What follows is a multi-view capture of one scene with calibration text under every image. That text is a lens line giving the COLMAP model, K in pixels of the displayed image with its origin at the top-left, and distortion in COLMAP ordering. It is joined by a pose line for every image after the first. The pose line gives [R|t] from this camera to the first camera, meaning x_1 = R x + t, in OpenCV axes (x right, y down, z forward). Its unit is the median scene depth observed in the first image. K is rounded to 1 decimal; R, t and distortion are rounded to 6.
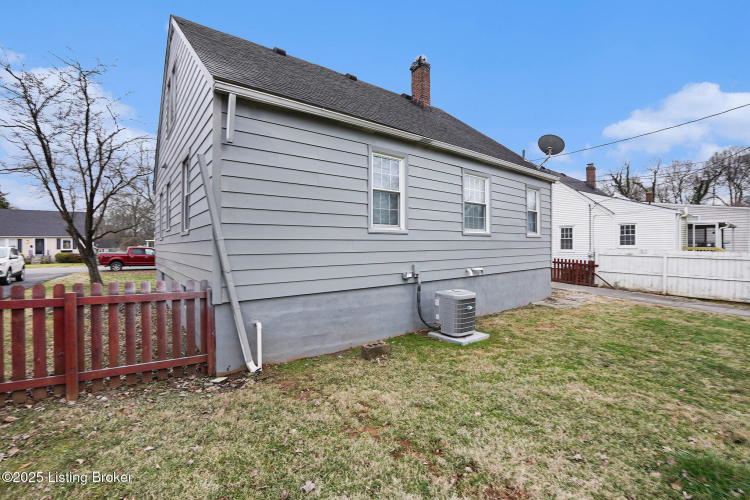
lens RADIAL K [[323.9, 0, 375.0], [0, 323.9, 250.0], [0, 0, 1]] dist [-0.001741, -0.000019]
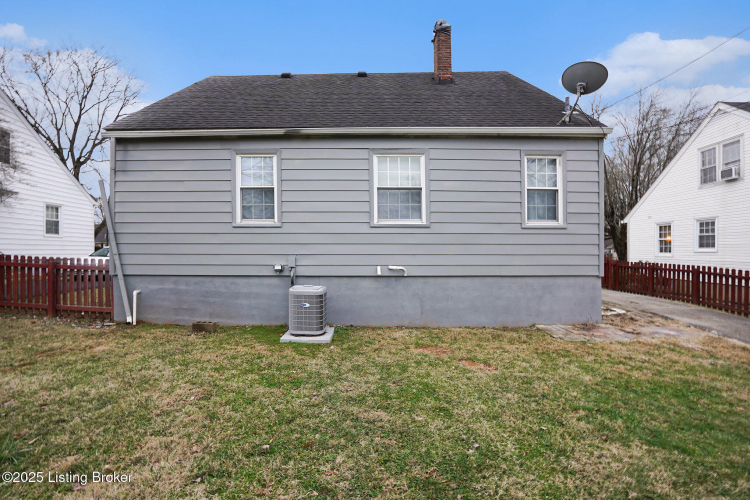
lens RADIAL K [[323.9, 0, 375.0], [0, 323.9, 250.0], [0, 0, 1]] dist [-0.001741, -0.000019]
pose [[0.774103, 0.013863, -0.632908, 0.976102], [-0.014862, 0.999883, 0.003724, 0.015085], [0.632886, 0.006524, 0.774218, 0.399040]]
